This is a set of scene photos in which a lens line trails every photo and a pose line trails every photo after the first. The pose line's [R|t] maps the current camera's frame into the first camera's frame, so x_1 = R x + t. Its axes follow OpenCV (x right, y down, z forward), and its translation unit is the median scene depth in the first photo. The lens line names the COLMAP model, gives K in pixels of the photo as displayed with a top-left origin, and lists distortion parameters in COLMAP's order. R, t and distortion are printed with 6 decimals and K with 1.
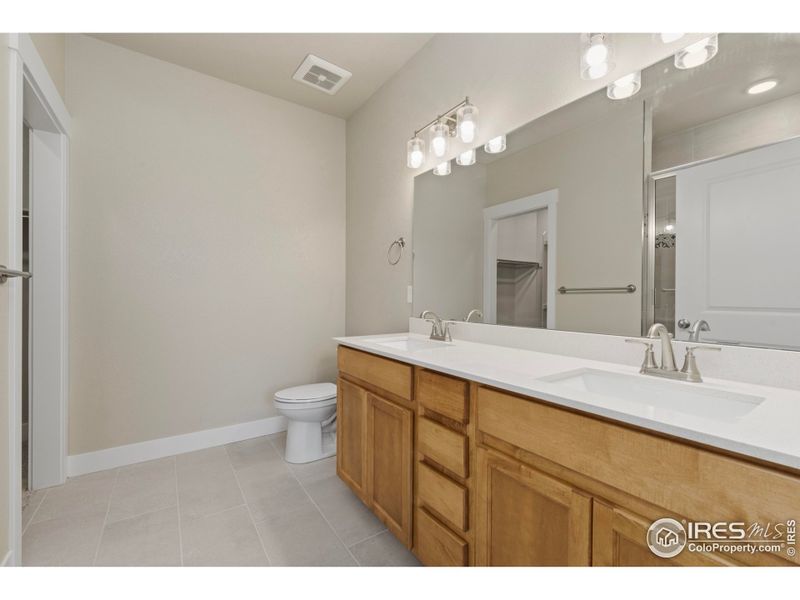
lens RADIAL K [[345.7, 0, 404.3], [0, 345.7, 294.3], [0, 0, 1]] dist [-0.000612, -0.000168]
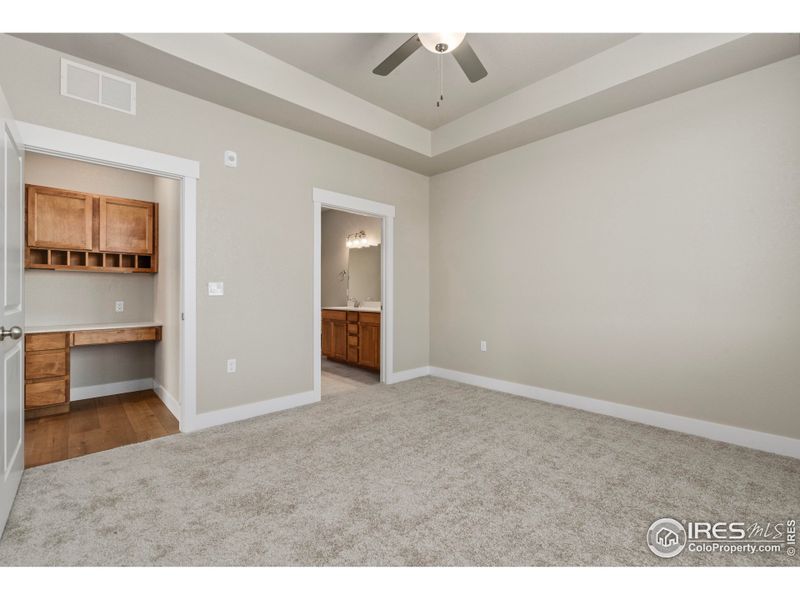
lens RADIAL K [[345.7, 0, 404.3], [0, 345.7, 294.3], [0, 0, 1]] dist [-0.000612, -0.000168]
pose [[0.990095, -0.002789, 0.140368, 0.250251], [0.001131, 0.999929, 0.011886, -0.040259], [-0.140391, -0.011609, 0.990028, -5.831593]]
